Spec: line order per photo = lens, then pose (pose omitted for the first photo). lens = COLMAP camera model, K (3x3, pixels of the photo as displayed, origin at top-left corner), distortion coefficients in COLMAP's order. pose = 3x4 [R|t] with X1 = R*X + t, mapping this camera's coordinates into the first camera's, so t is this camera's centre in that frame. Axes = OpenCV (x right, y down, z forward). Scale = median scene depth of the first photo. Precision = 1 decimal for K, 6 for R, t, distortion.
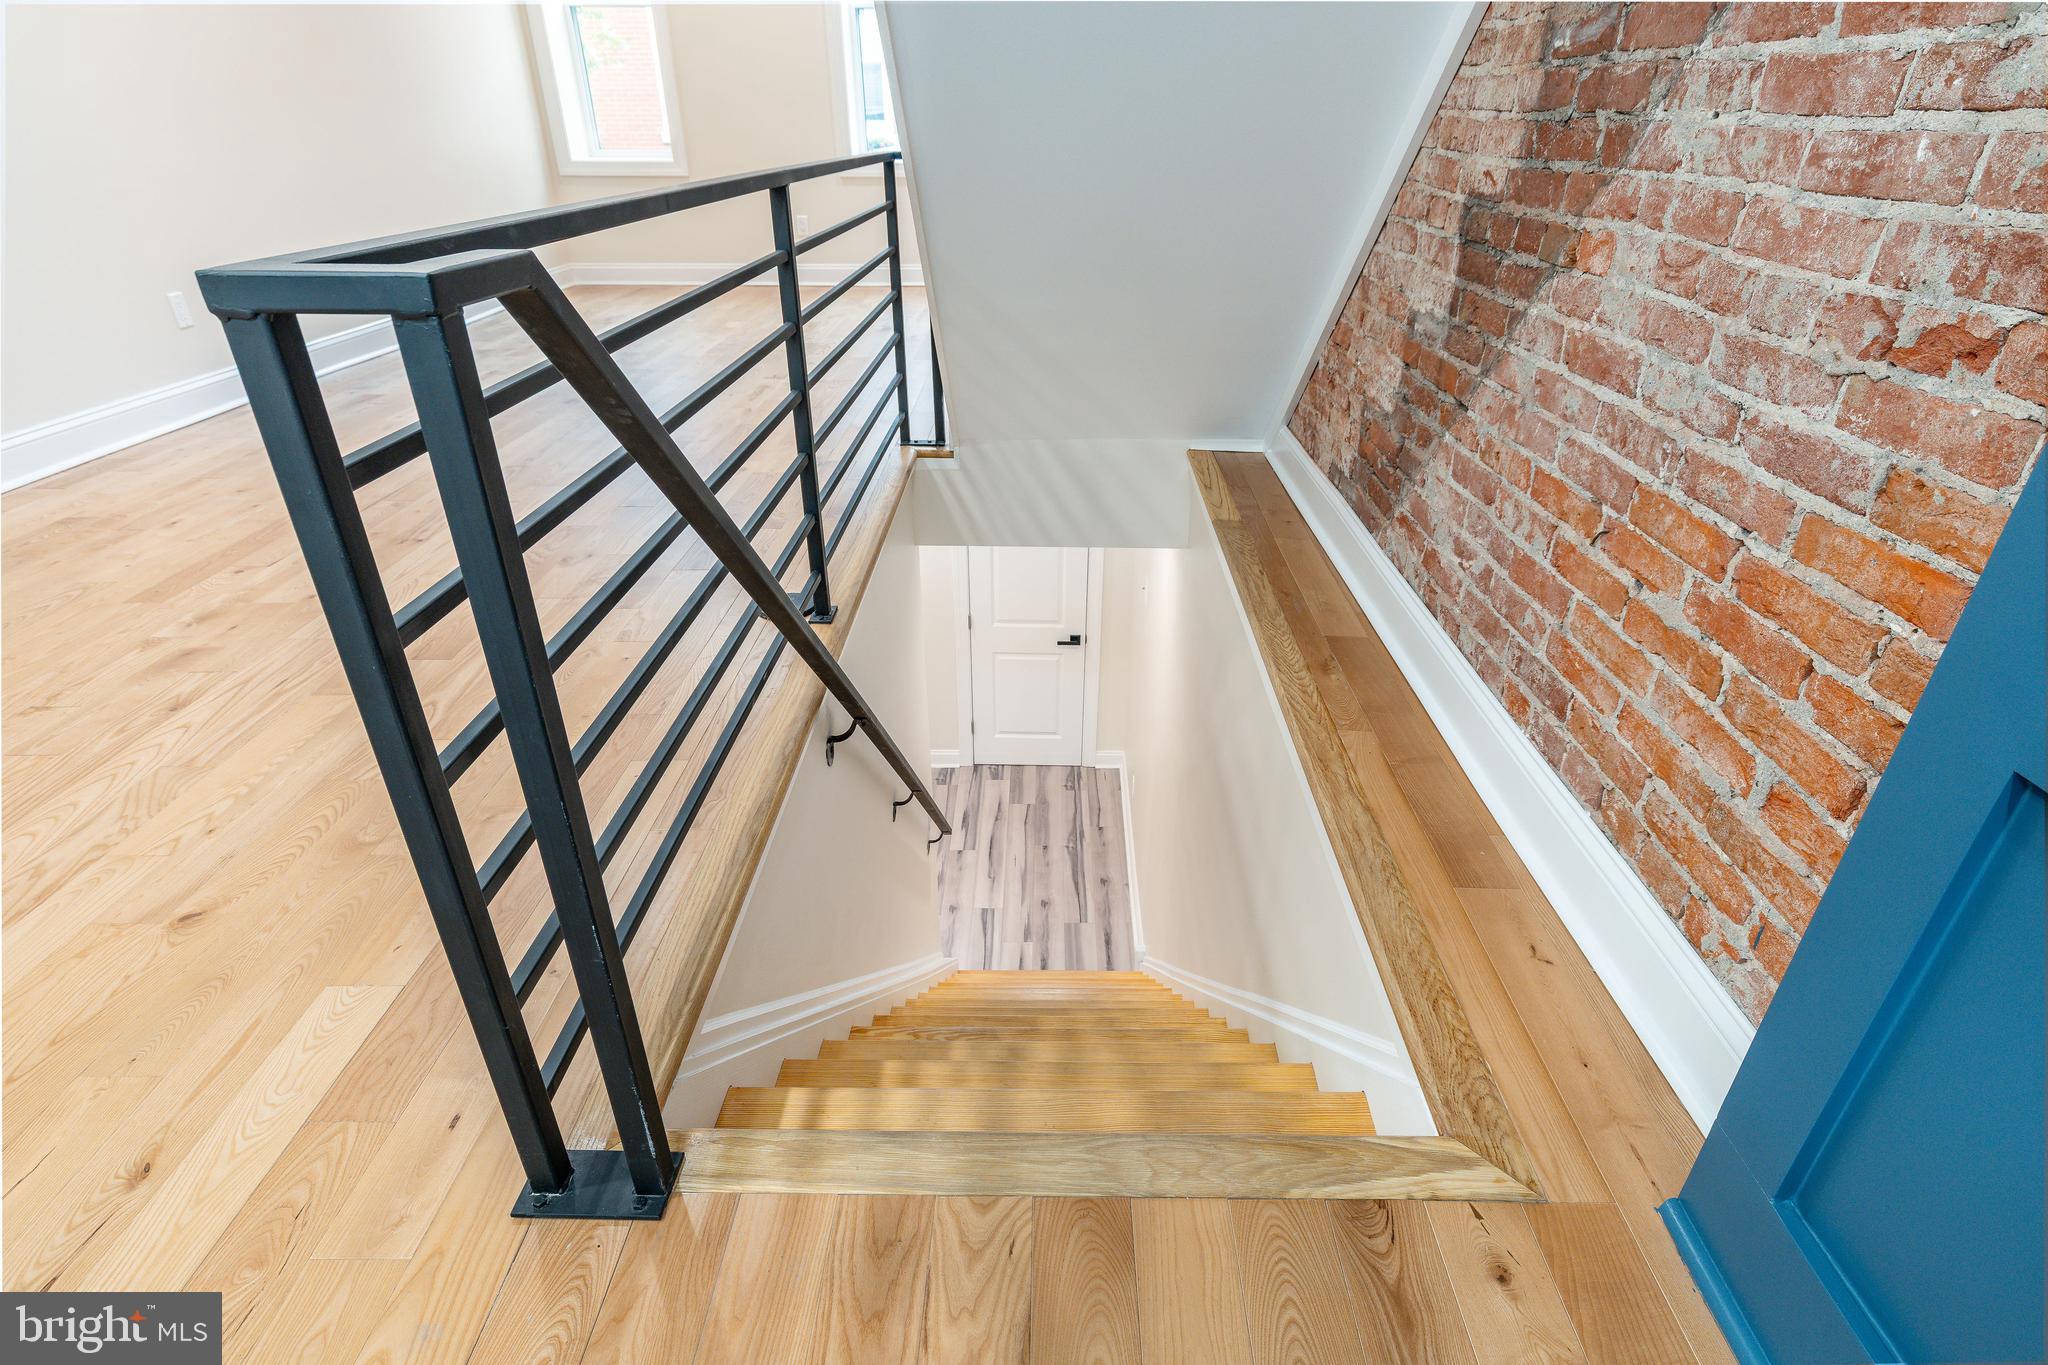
lens RADIAL K [[1007.0, 0, 1022.4], [0, 1007.0, 683.8], [0, 0, 1]] dist [-0.000860, -0.000147]
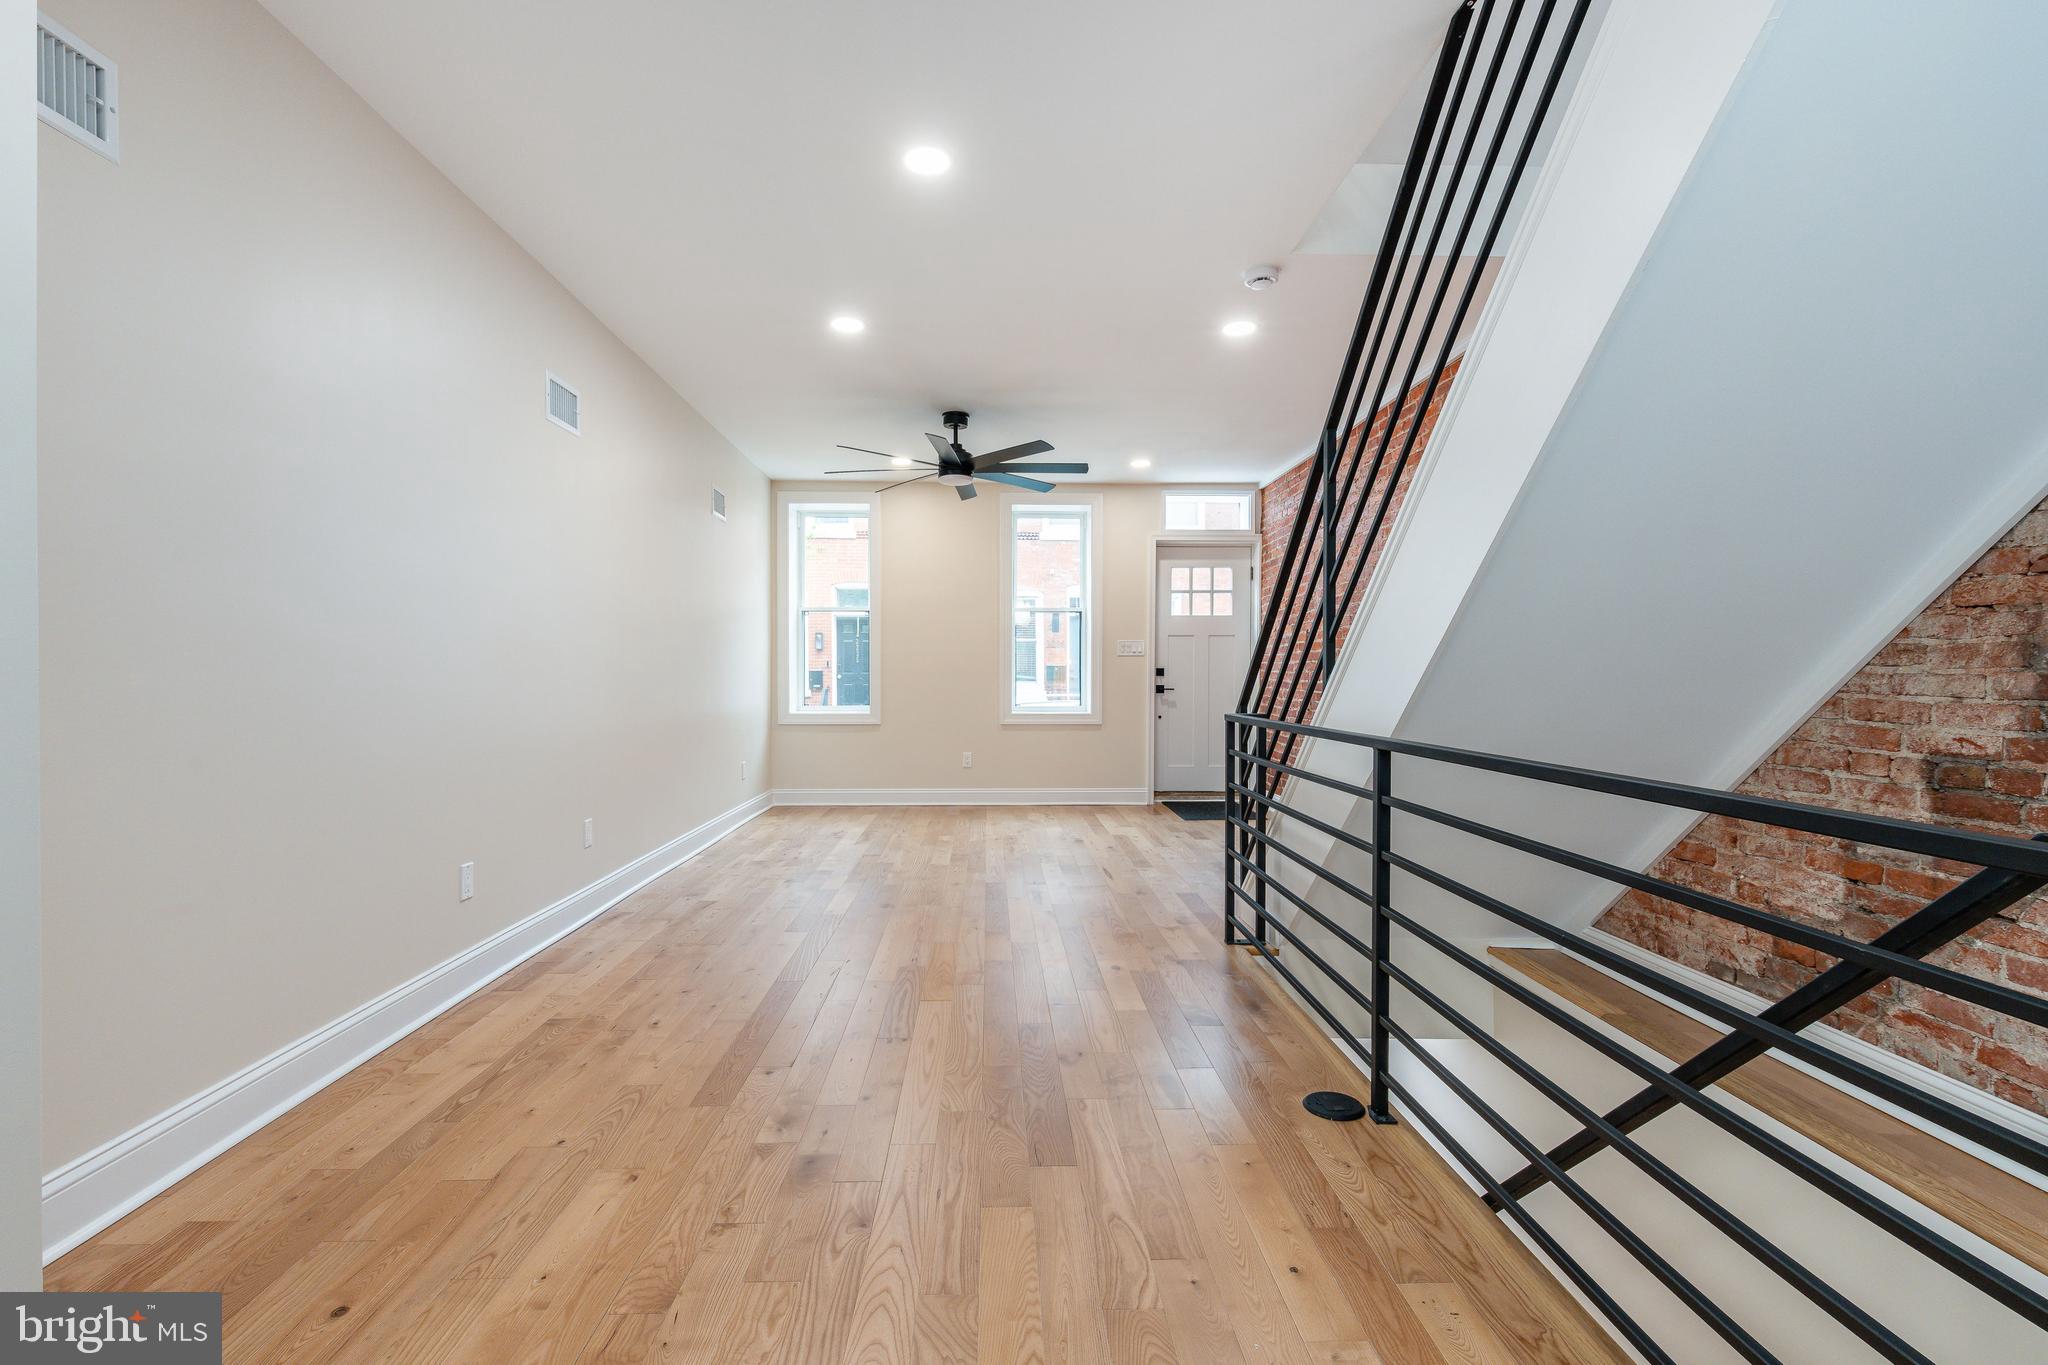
lens RADIAL K [[902.4, 0, 975.7], [0, 902.4, 689.2], [0, 0, 1]] dist [-0.000838, 0.000753]
pose [[0.999978, -0.005272, 0.003983, -0.528325], [0.006532, 0.879607, -0.475656, -0.011941], [-0.000996, 0.475672, 0.879622, -0.035429]]
